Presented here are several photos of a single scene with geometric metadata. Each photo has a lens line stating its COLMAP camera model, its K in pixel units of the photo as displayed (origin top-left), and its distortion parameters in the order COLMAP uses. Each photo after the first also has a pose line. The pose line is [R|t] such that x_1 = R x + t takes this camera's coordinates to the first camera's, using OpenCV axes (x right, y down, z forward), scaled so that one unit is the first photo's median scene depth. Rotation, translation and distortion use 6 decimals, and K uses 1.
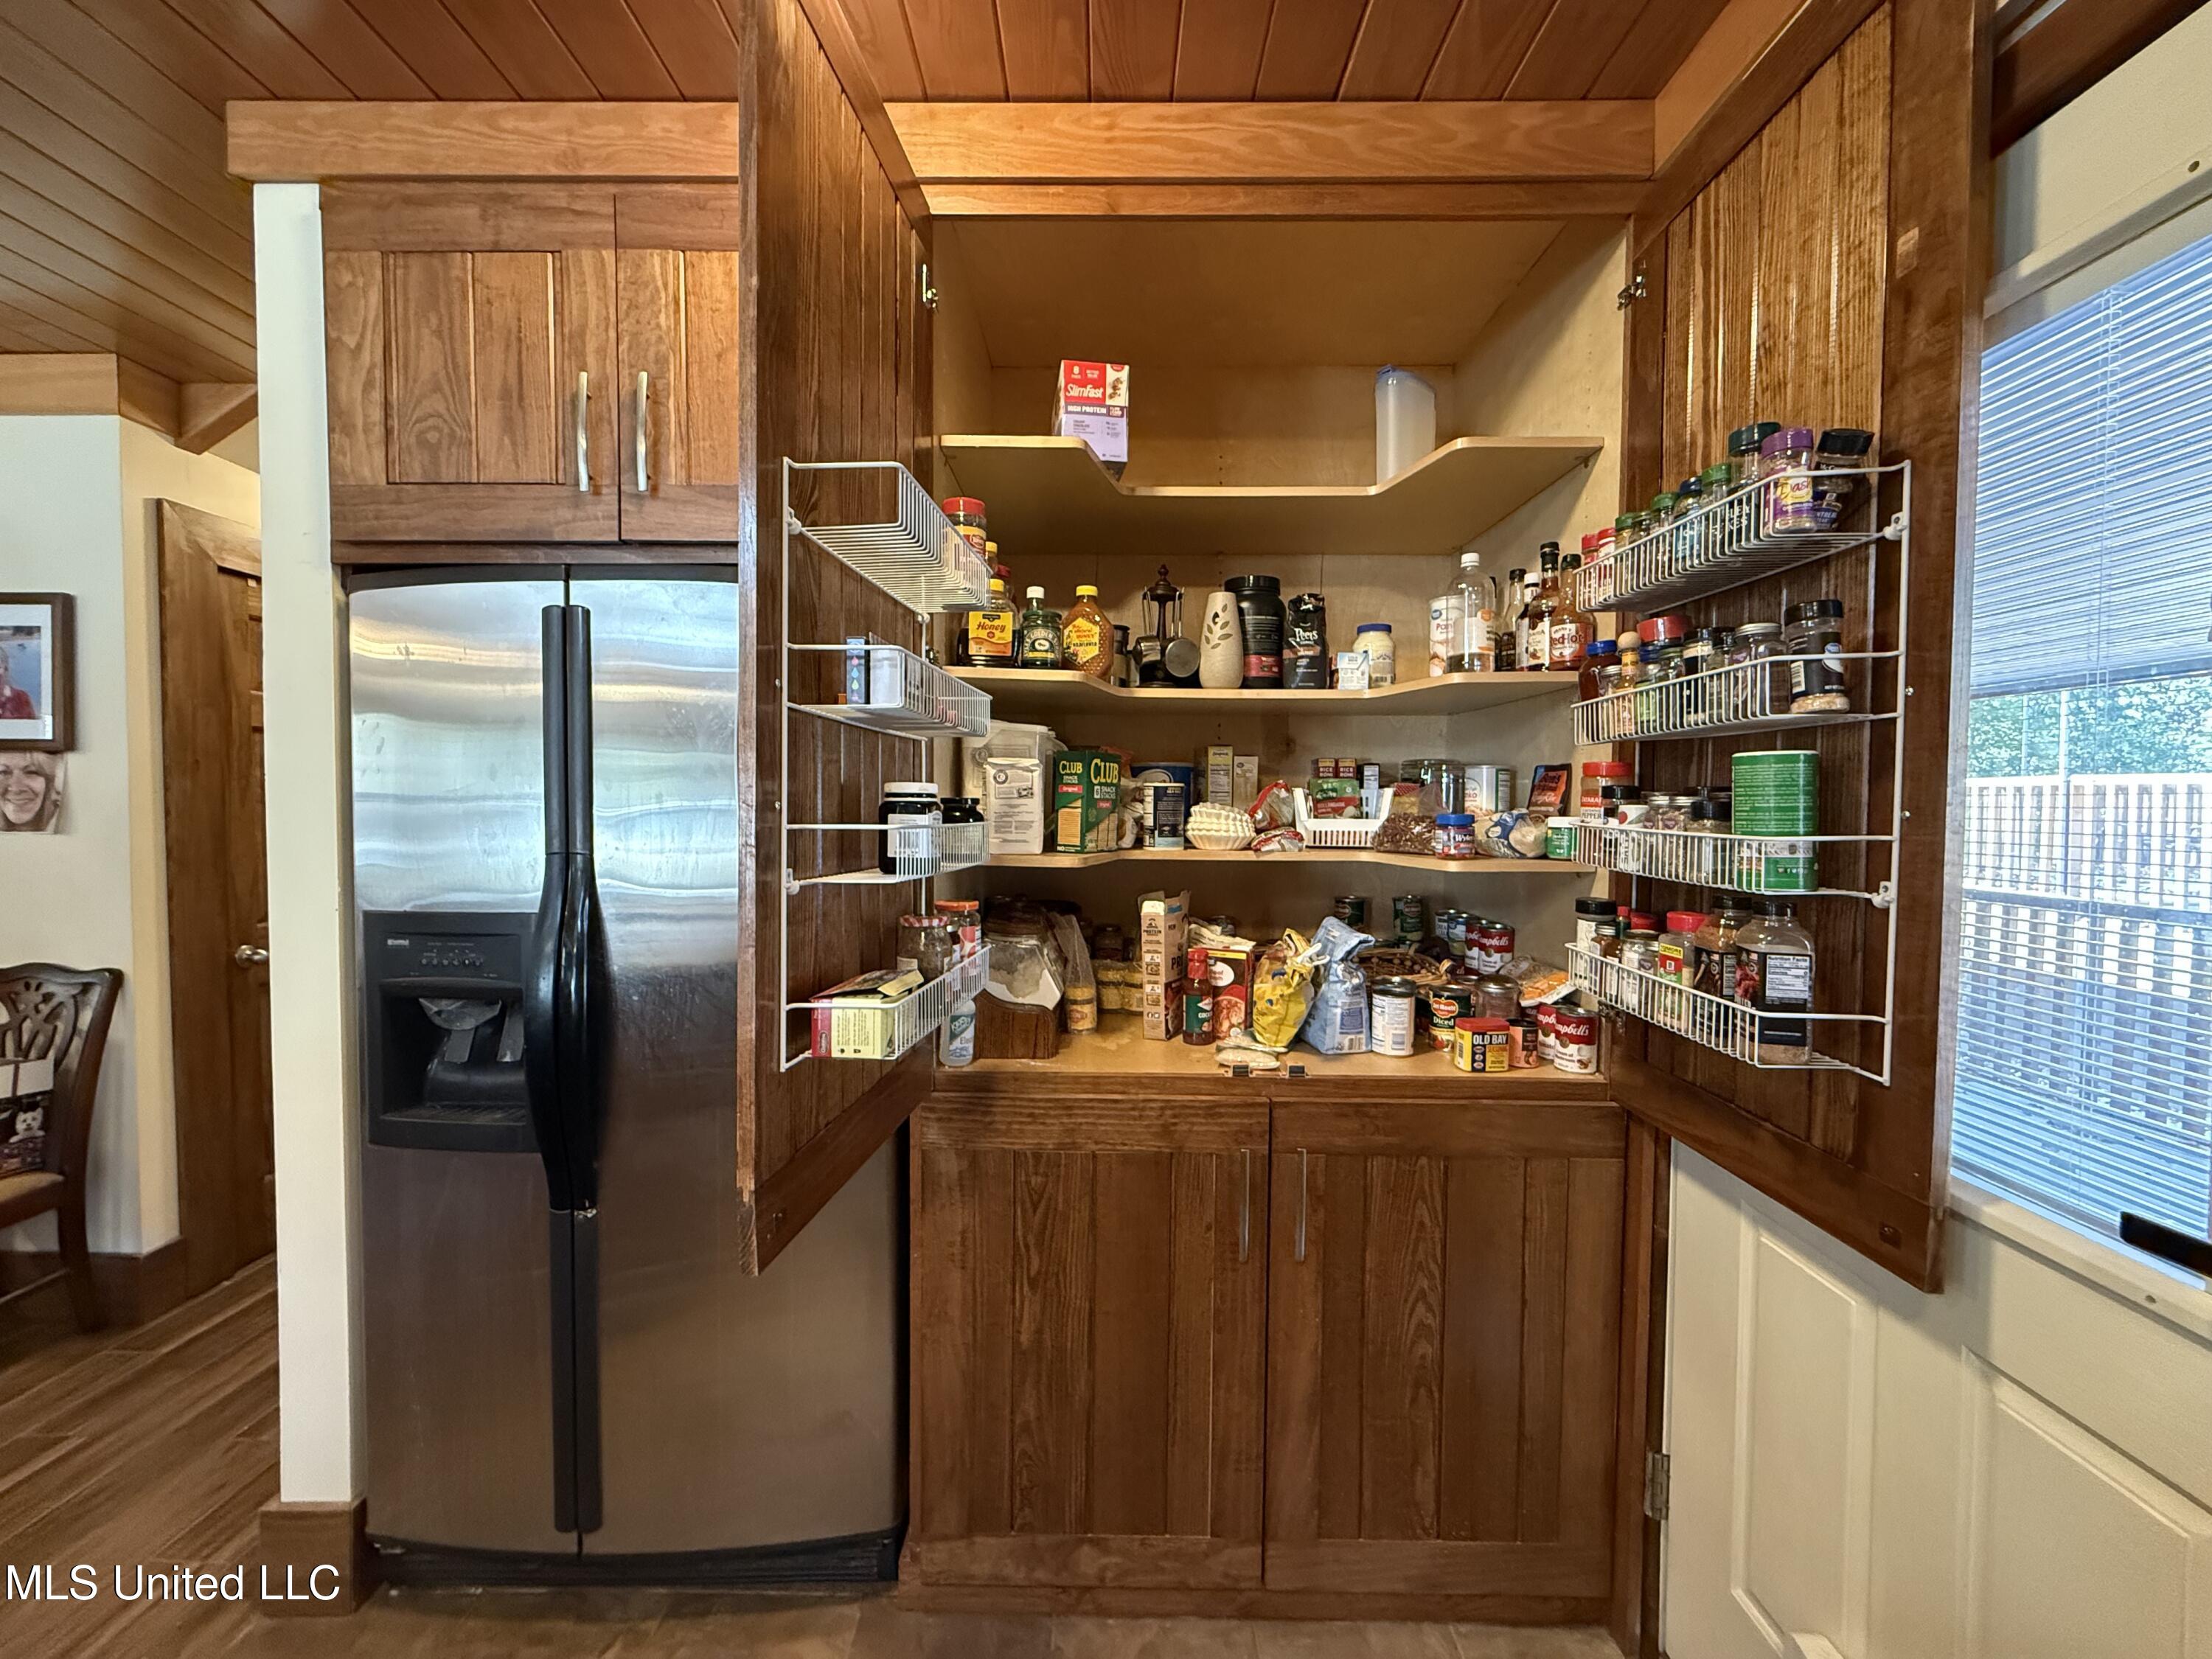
lens RADIAL K [[882.7, 0, 1101.5], [0, 882.7, 833.4], [0, 0, 1]] dist [-0.000961, -0.000304]
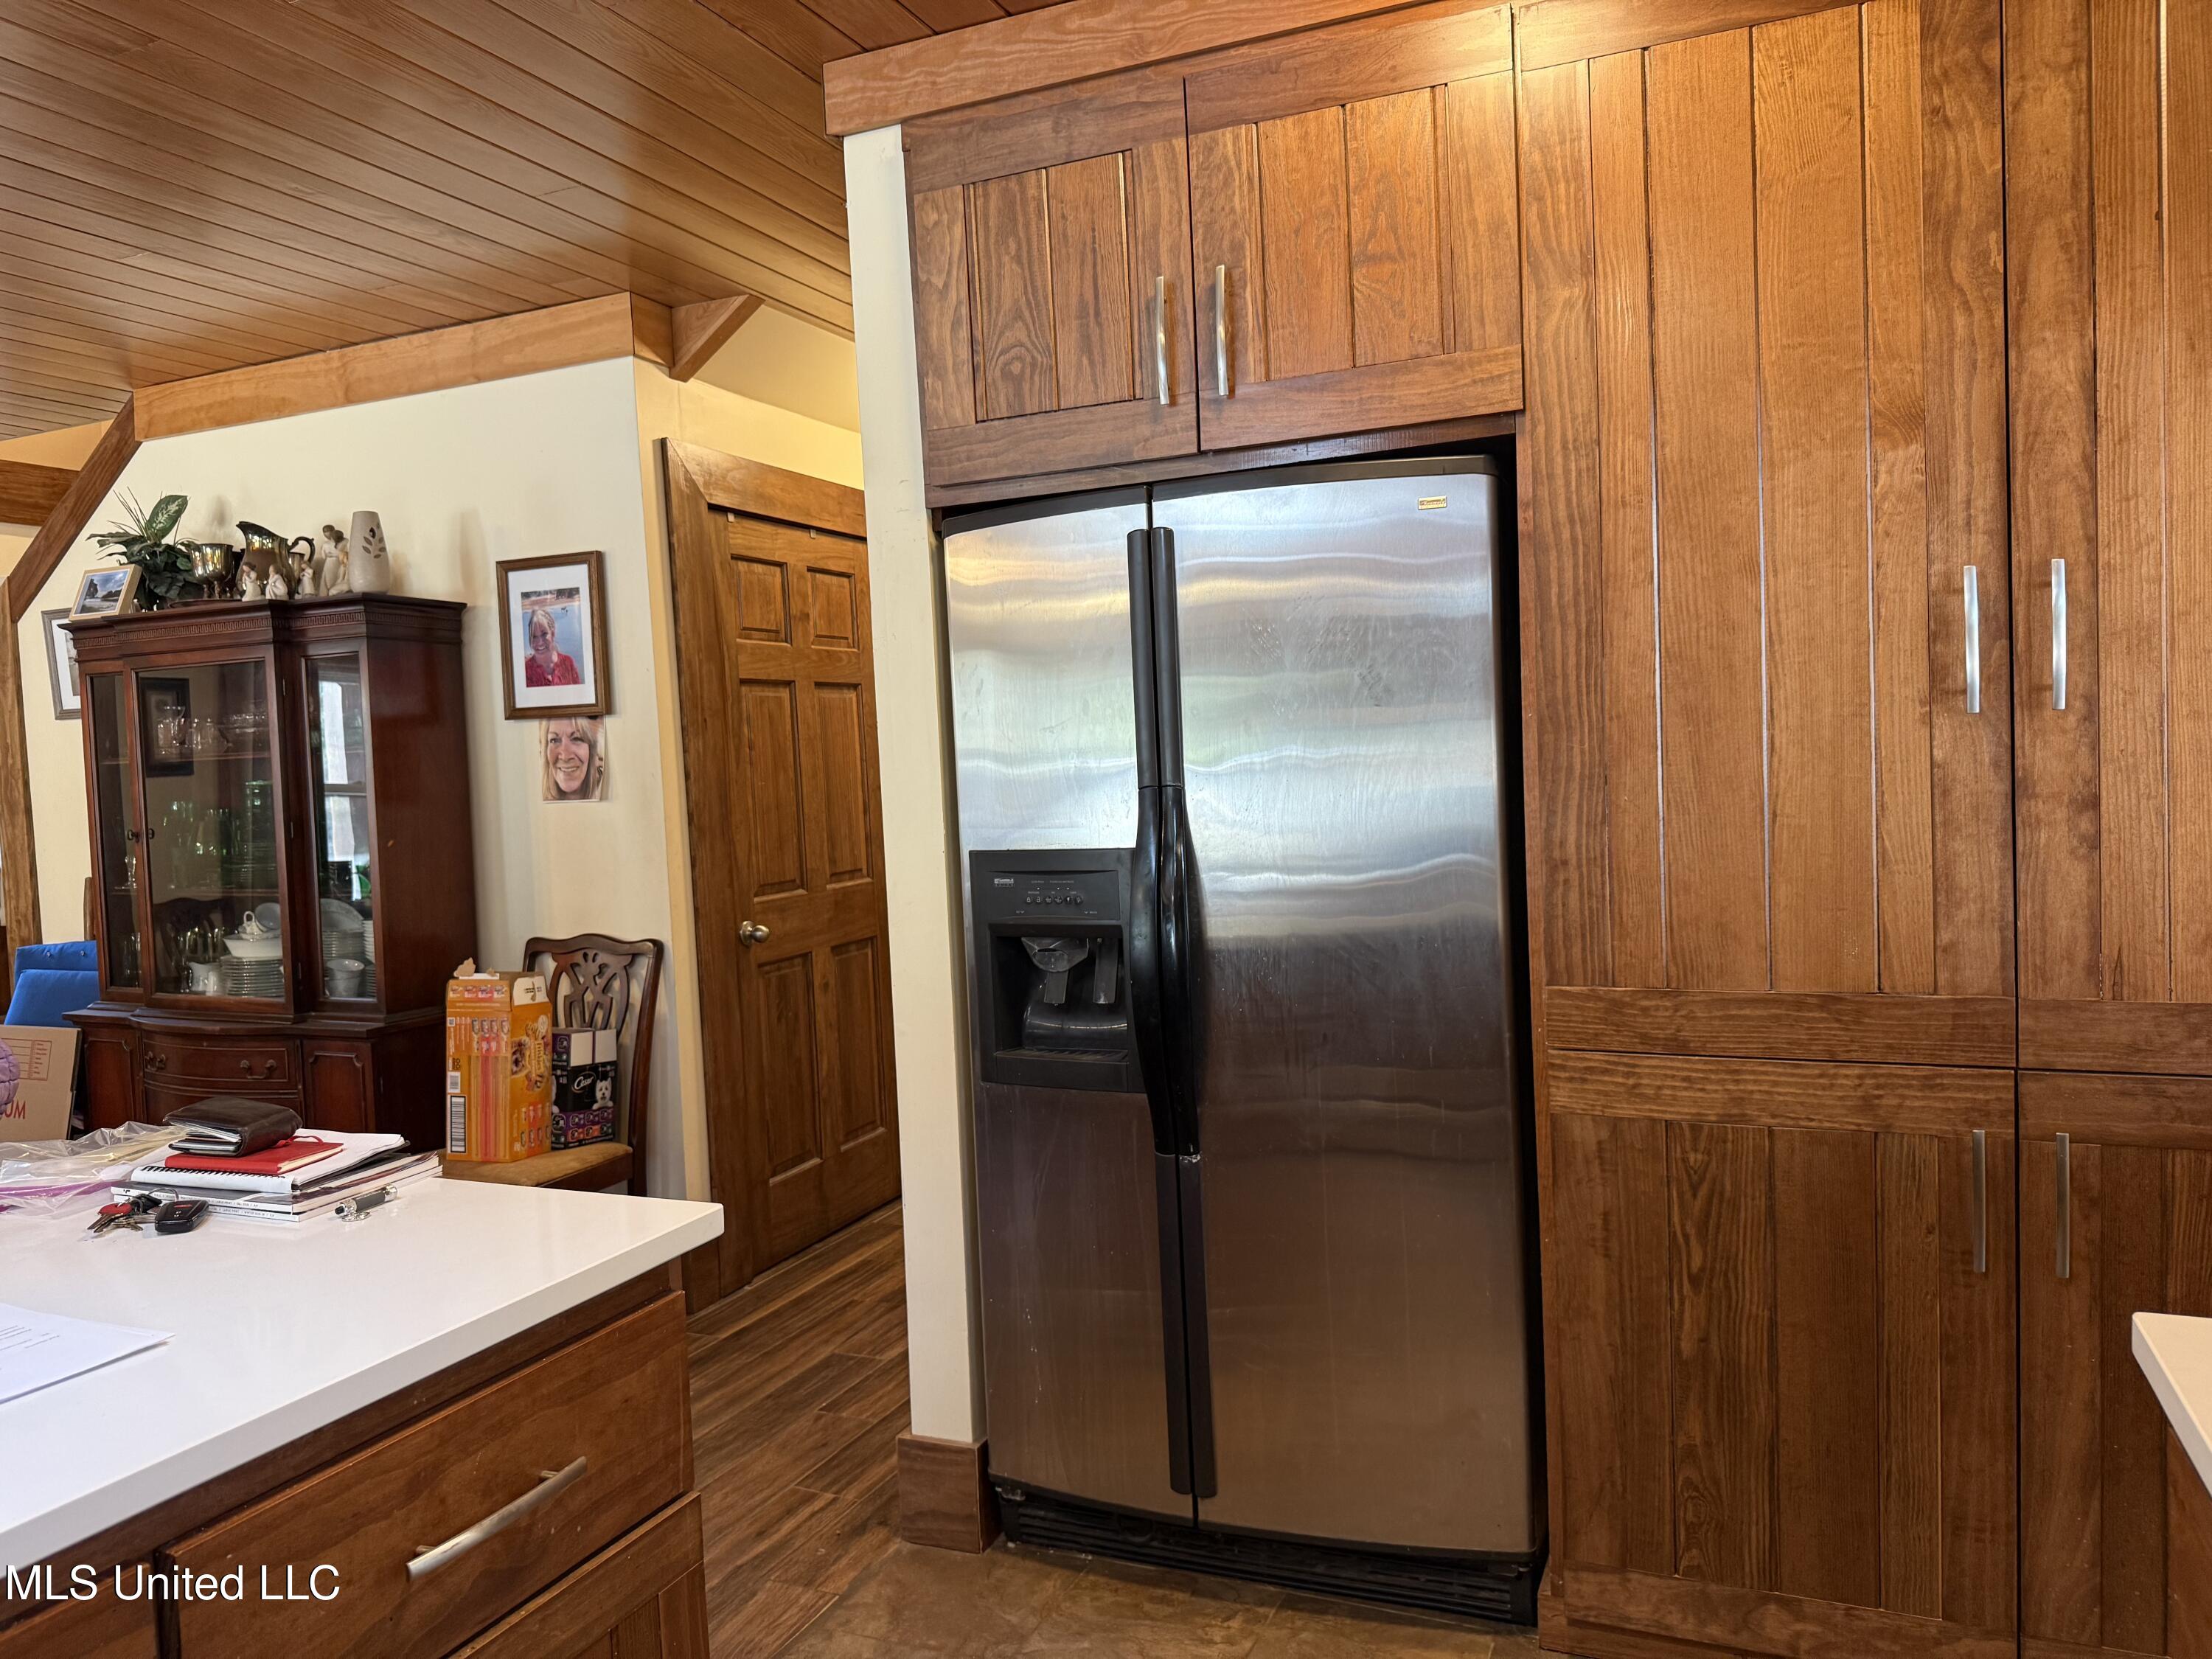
lens RADIAL K [[1603.2, 0, 1084.5], [0, 1603.2, 839.6], [0, 0, 1]] dist [0.060801, -0.085572]
pose [[0.914315, -0.024003, -0.404291, 0.023504], [0.033501, 0.999304, 0.016435, 0.048238], [0.403615, -0.028571, 0.914483, -0.620326]]
